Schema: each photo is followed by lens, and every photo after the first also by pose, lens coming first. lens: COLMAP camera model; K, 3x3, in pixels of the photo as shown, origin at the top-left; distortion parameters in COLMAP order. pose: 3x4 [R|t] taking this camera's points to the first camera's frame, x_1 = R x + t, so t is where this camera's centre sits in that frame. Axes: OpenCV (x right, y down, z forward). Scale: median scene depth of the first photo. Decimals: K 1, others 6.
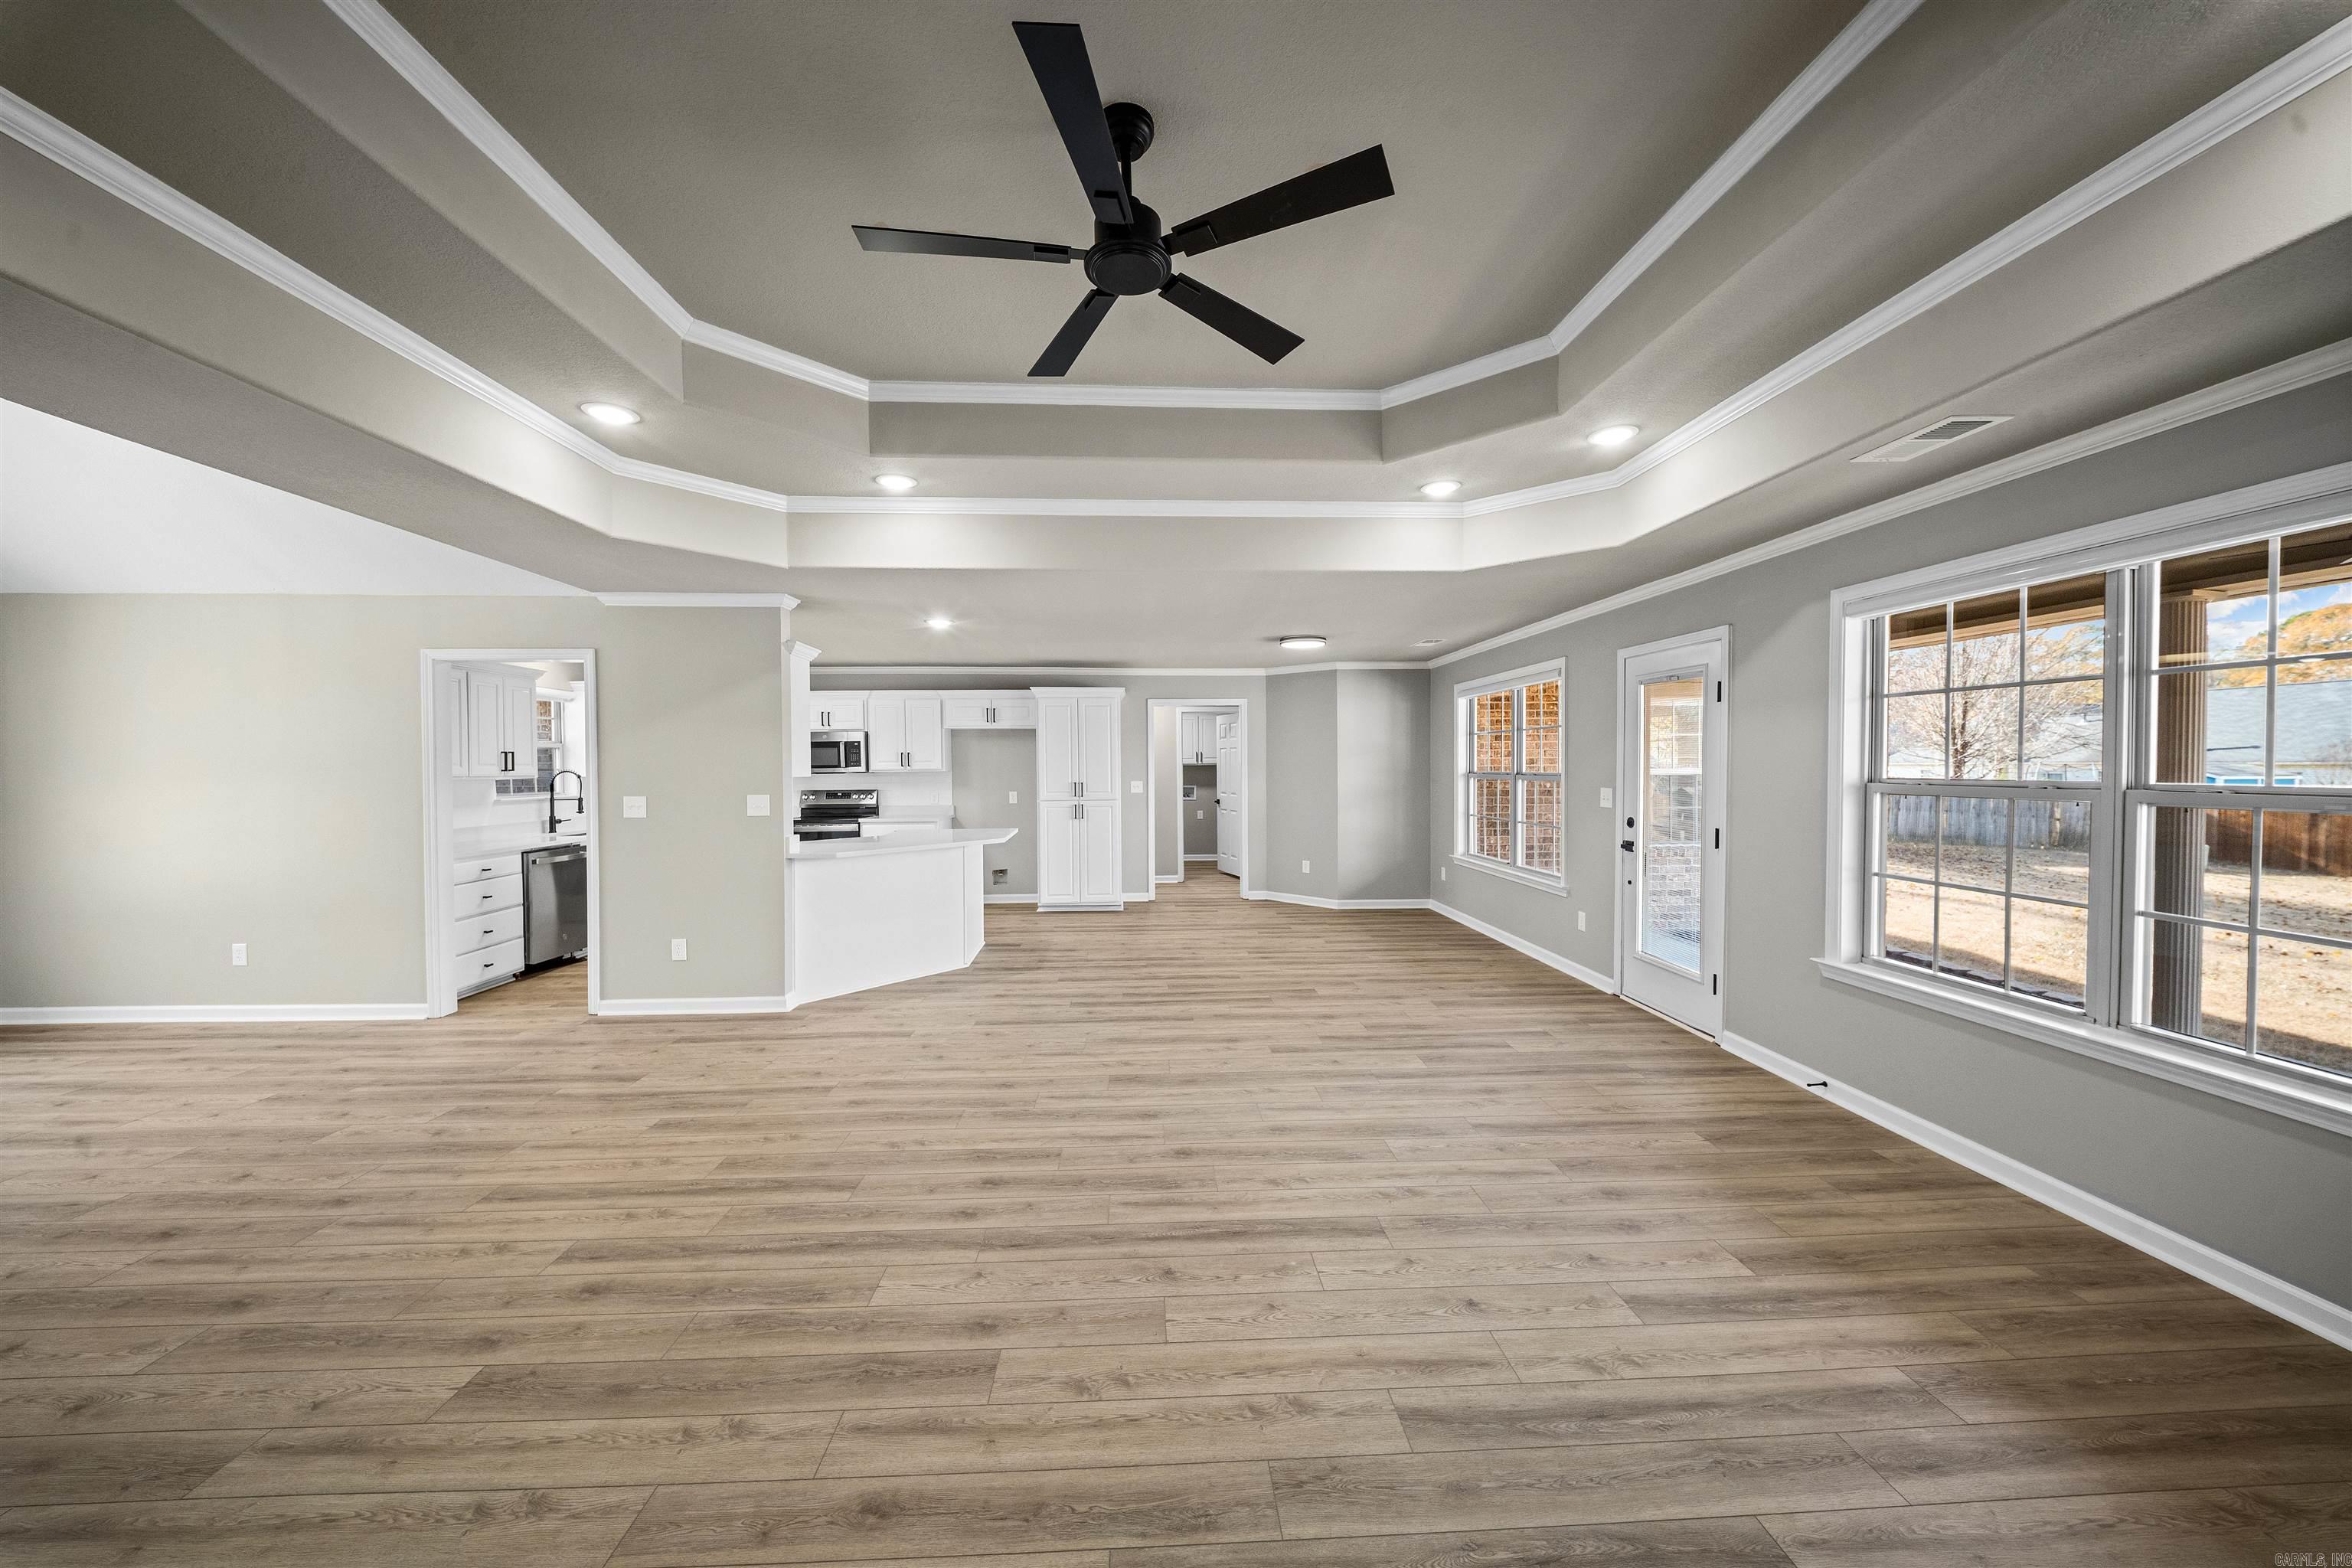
lens RADIAL K [[828.8, 0, 1165.8], [0, 828.8, 775.6], [0, 0, 1]] dist [0.004473, -0.004142]
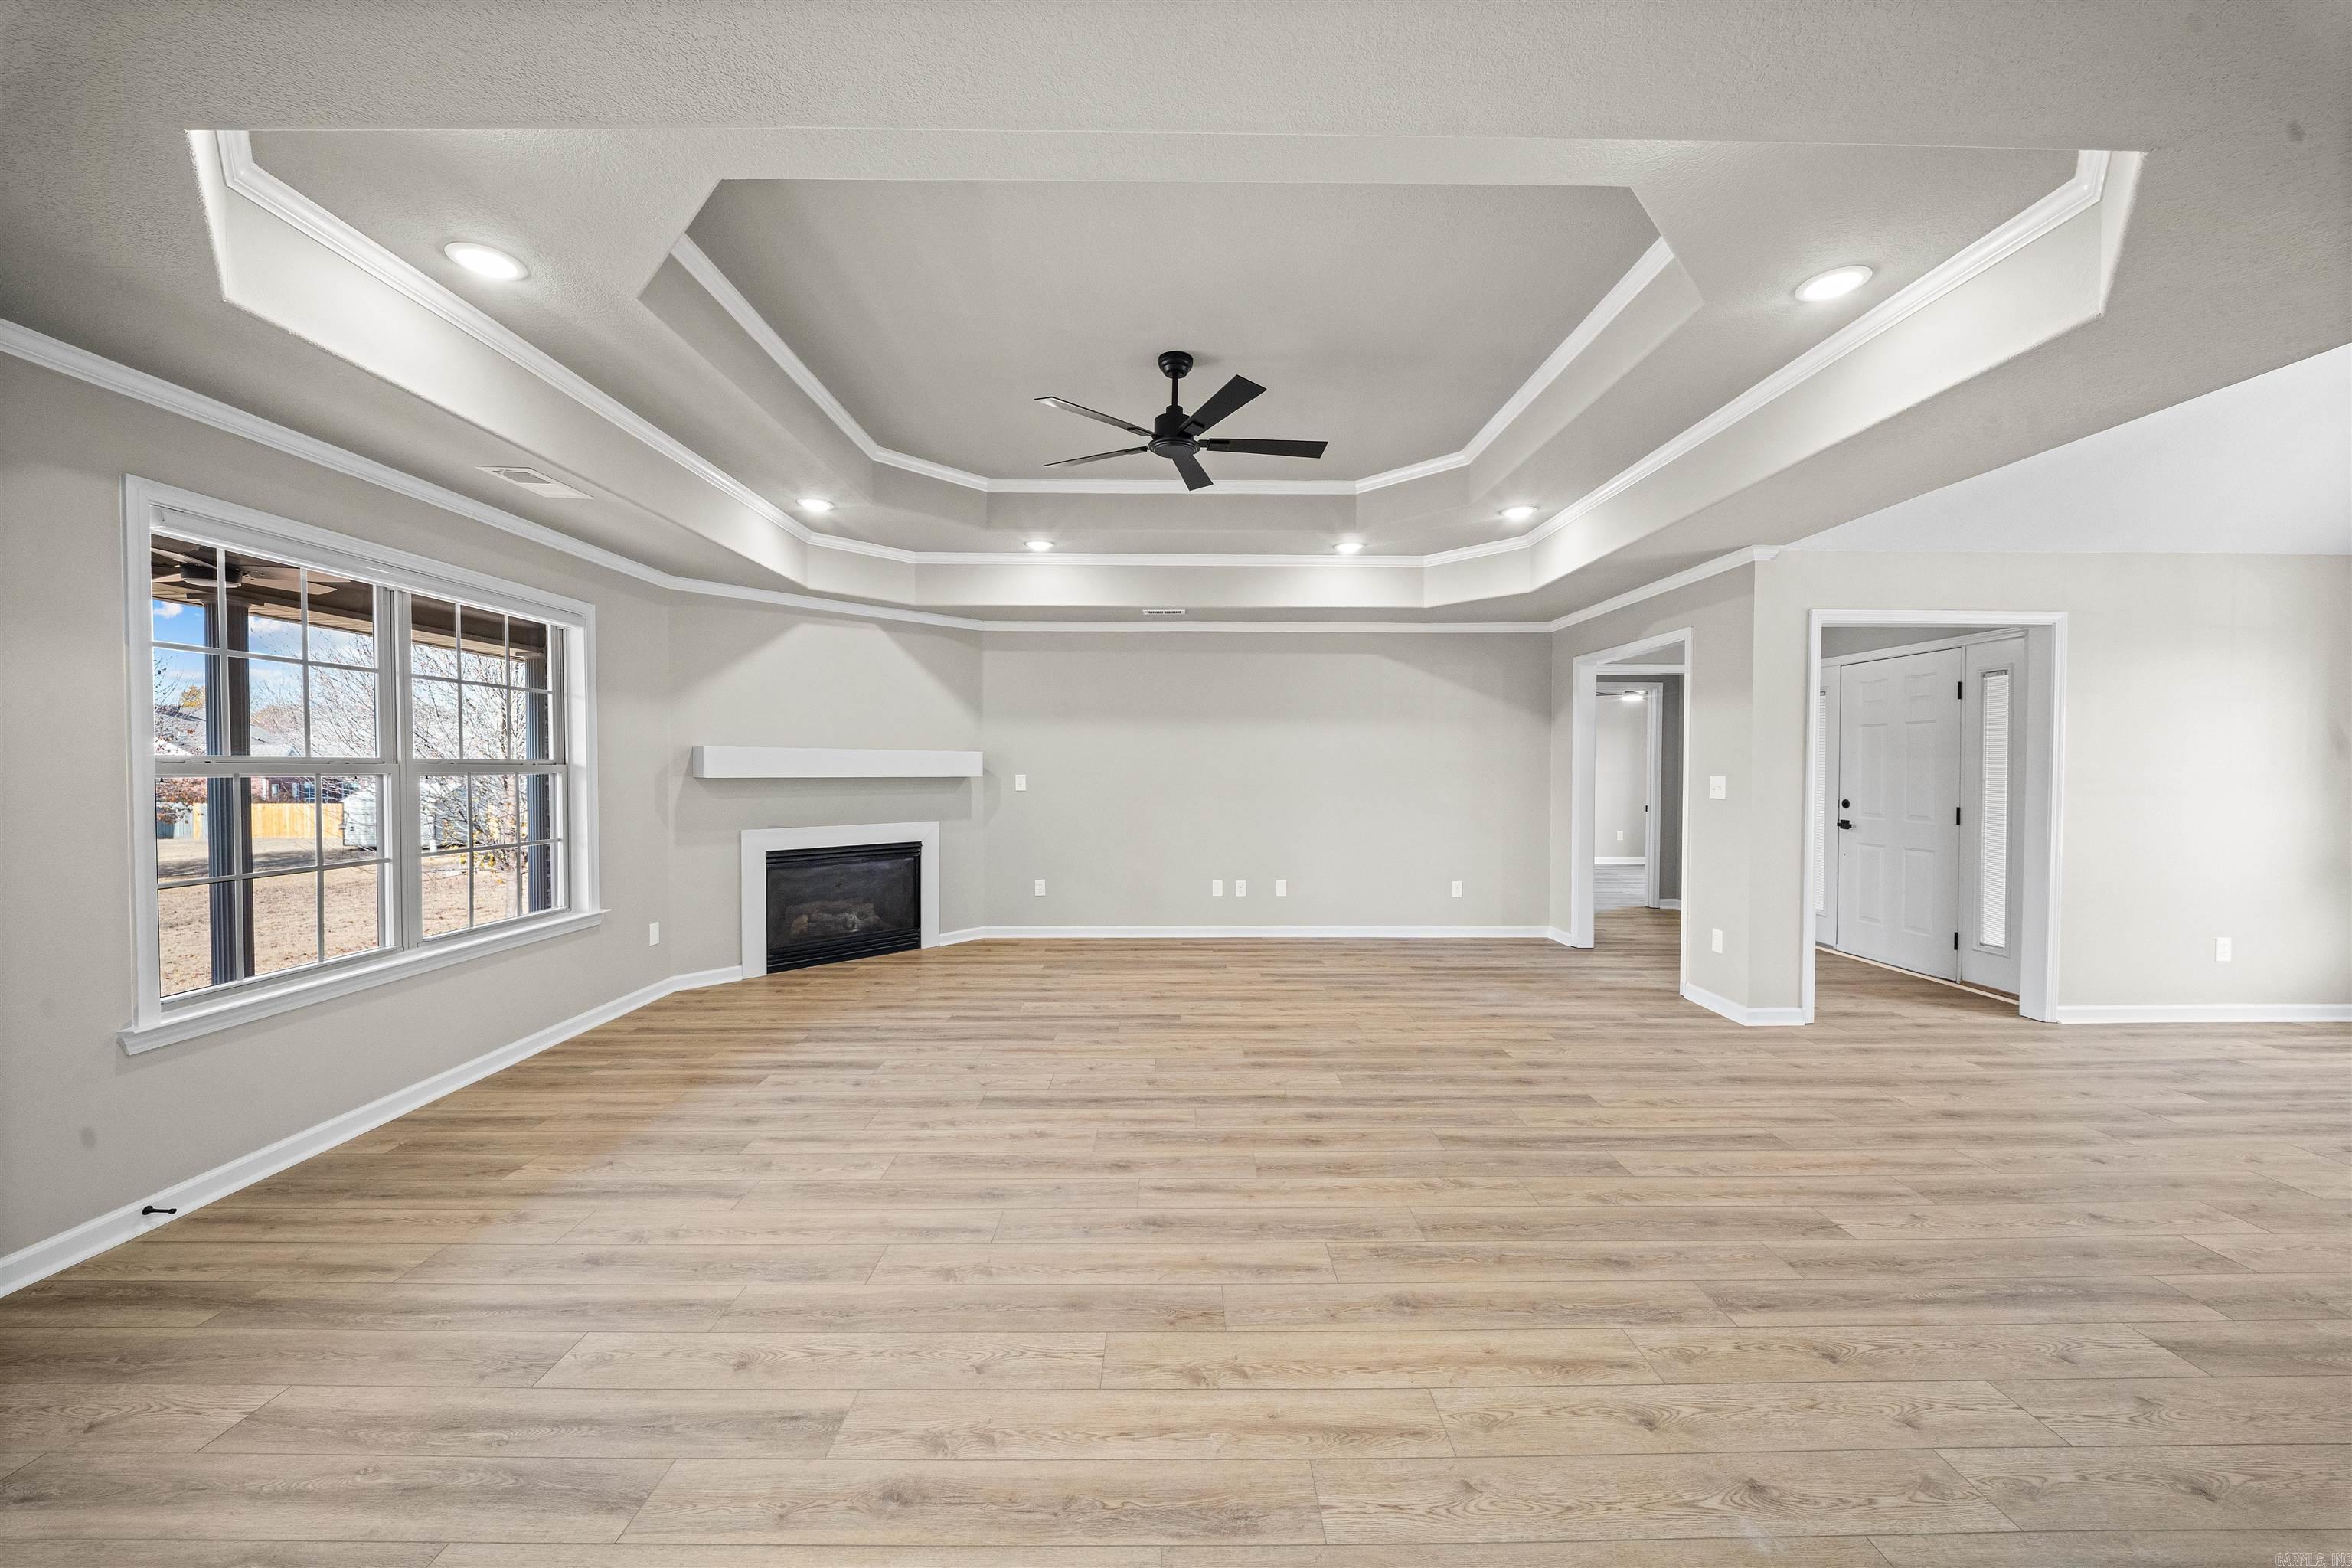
lens RADIAL K [[828.8, 0, 1180.4], [0, 828.8, 784.6], [0, 0, 1]] dist [0.004473, -0.004142]
pose [[-0.999705, 0.003052, 0.024075, -0.053714], [0.003928, 0.999329, 0.036417, 0.005689], [-0.023948, 0.036501, -0.999047, 1.508048]]
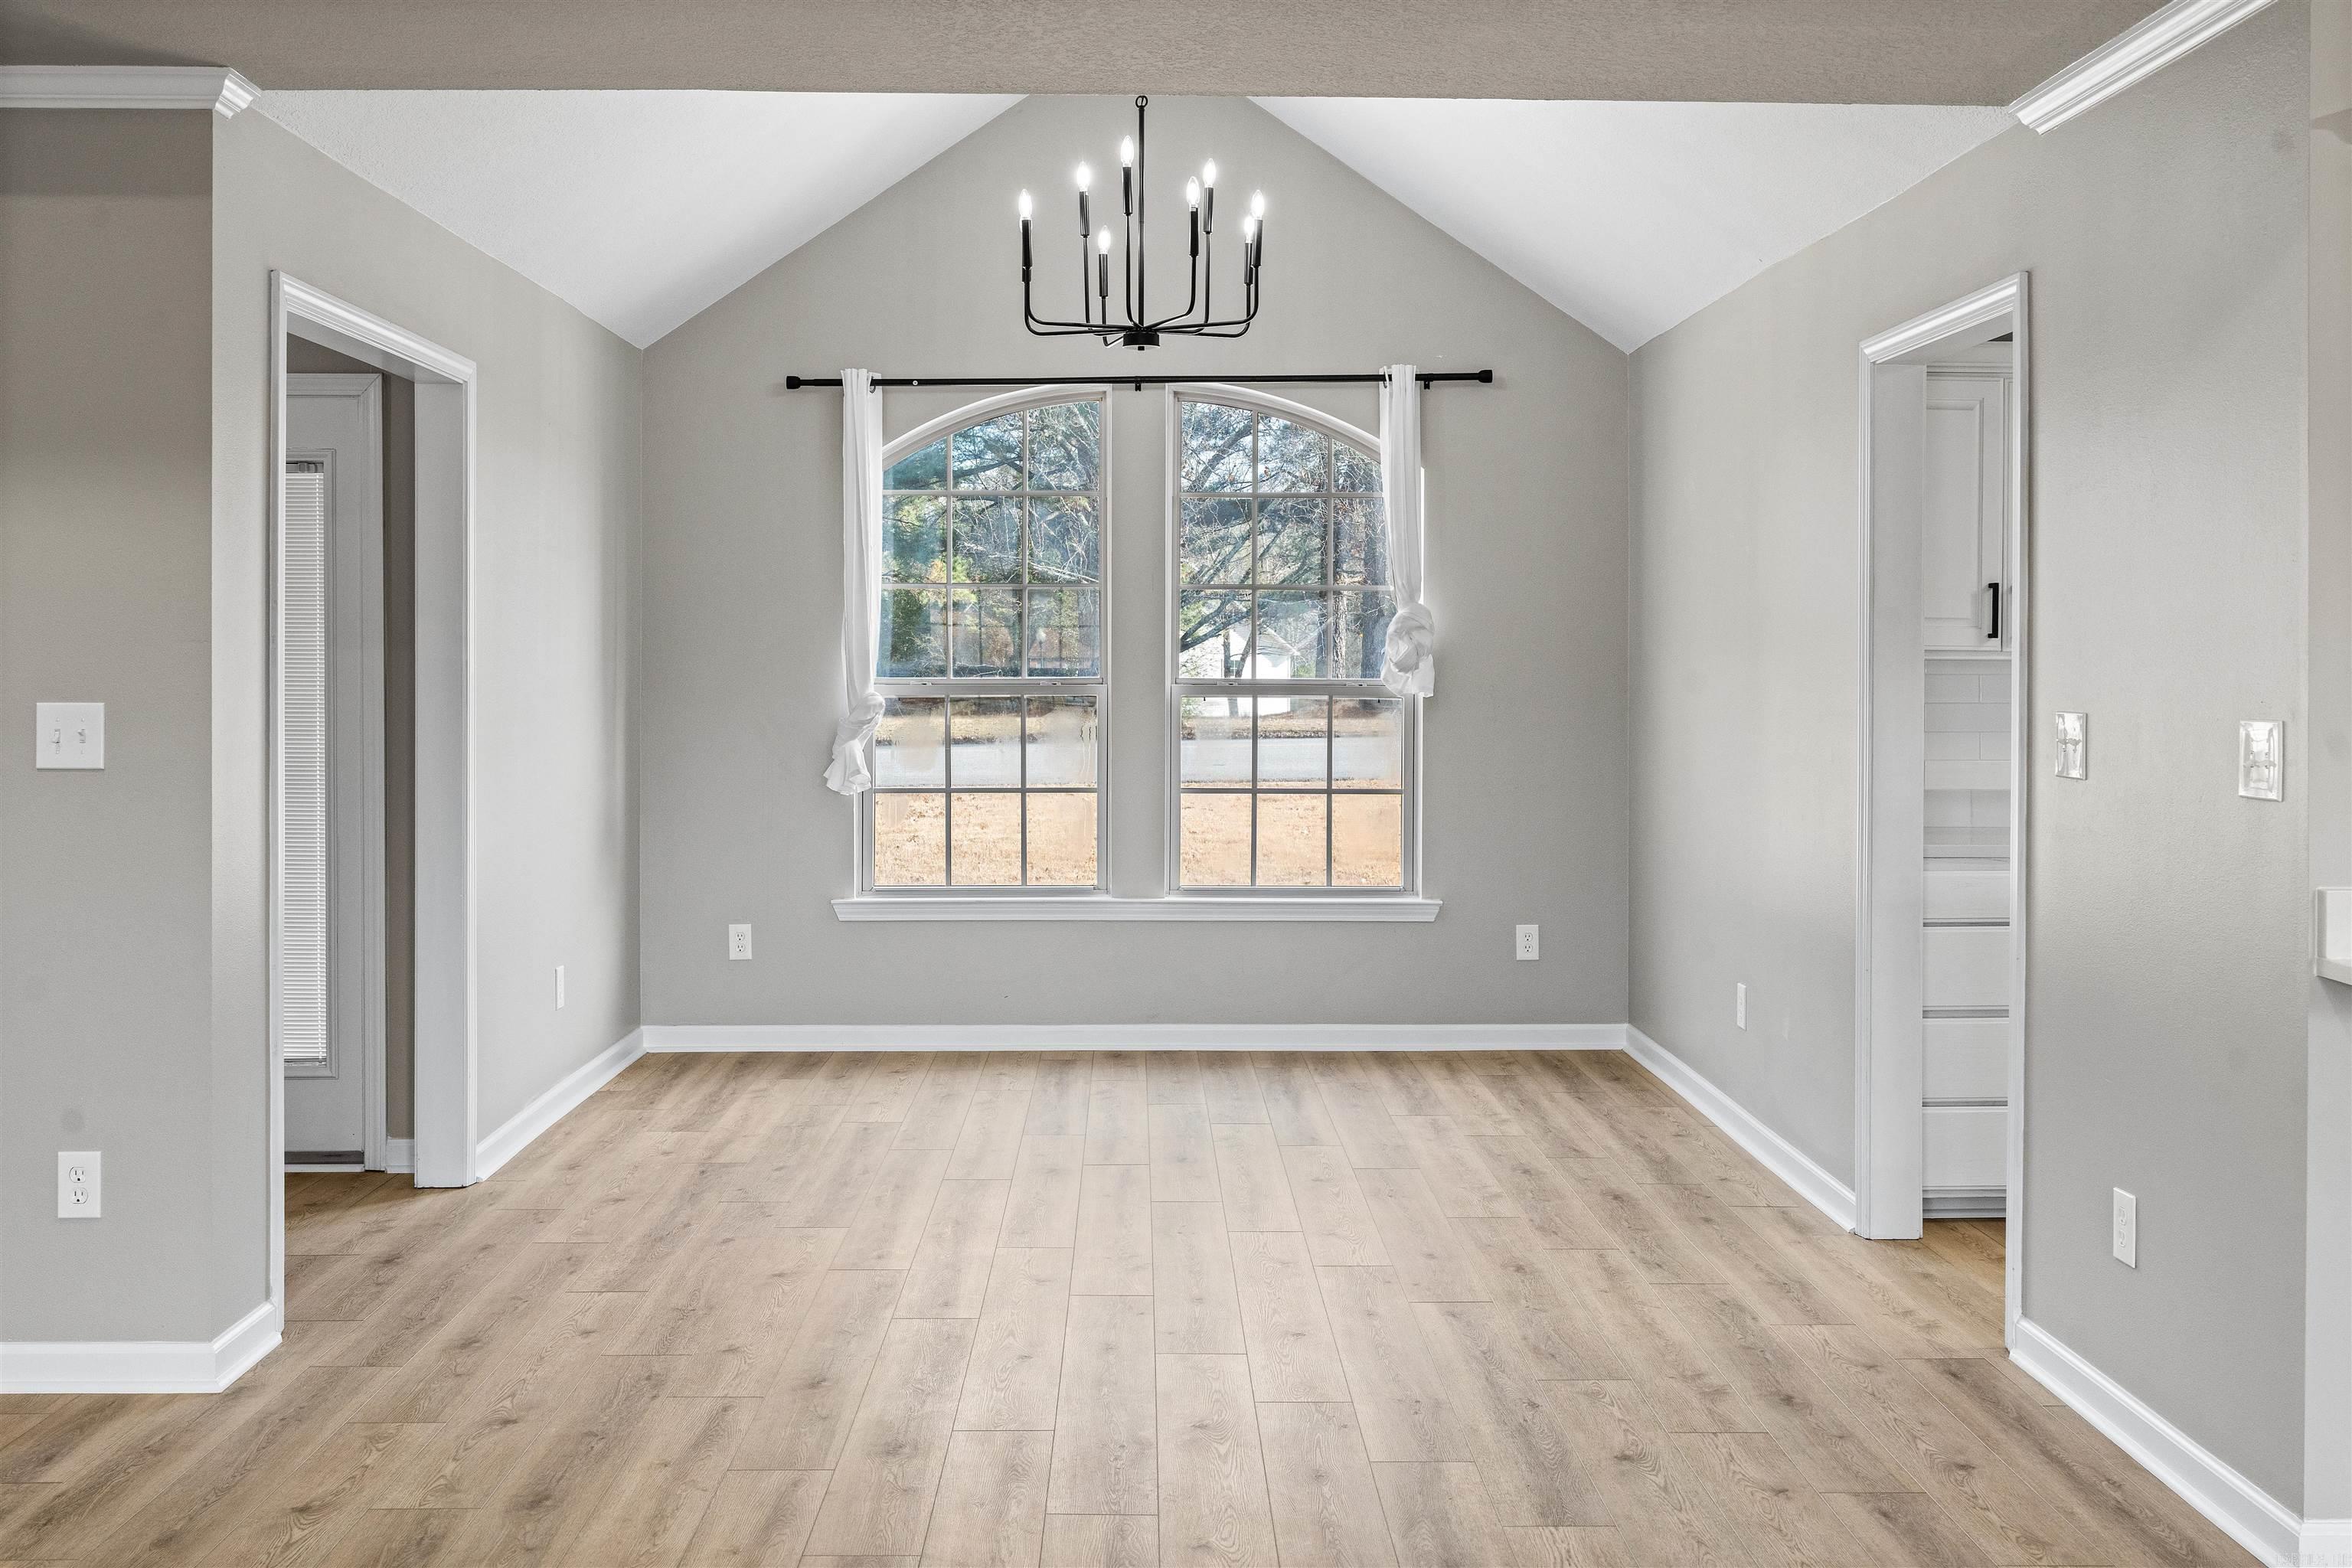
lens RADIAL K [[2217.7, 0, 1189.5], [0, 2217.7, 664.2], [0, 0, 1]] dist [0.017969, 0.000000]
pose [[-0.017481, 0.006733, -0.999825, 0.283894], [-0.012781, 0.999894, 0.006957, 0.006897], [0.999766, 0.012900, -0.017393, 0.864541]]
